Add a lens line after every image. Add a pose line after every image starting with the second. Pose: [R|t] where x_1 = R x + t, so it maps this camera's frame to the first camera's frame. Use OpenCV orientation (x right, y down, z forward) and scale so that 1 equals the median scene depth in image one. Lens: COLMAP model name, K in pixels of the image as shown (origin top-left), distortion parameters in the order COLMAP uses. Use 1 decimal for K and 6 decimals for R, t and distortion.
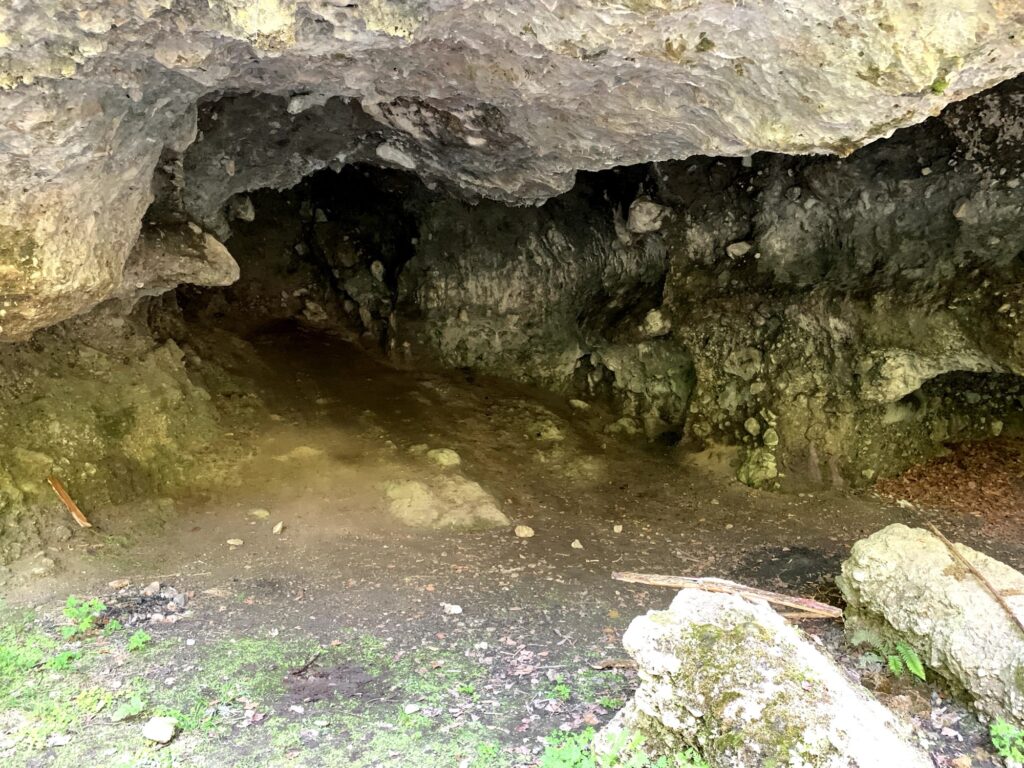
lens RADIAL K [[795.0, 0, 508.9], [0, 795.0, 377.7], [0, 0, 1]] dist [0.098252, -0.181233]
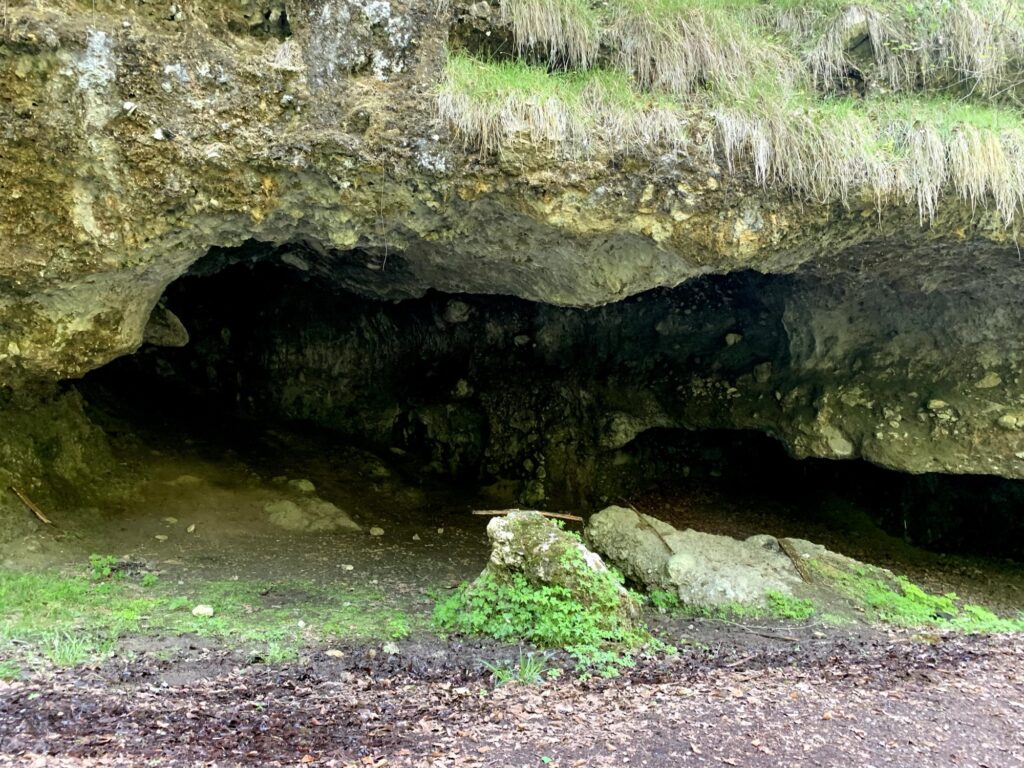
lens RADIAL K [[795.0, 0, 508.9], [0, 795.0, 377.7], [0, 0, 1]] dist [0.098252, -0.181233]
pose [[0.958129, 0.048289, 0.282236, -0.137697], [-0.023171, 0.995520, -0.091668, 0.038643], [-0.285399, 0.081290, 0.954955, -0.353220]]
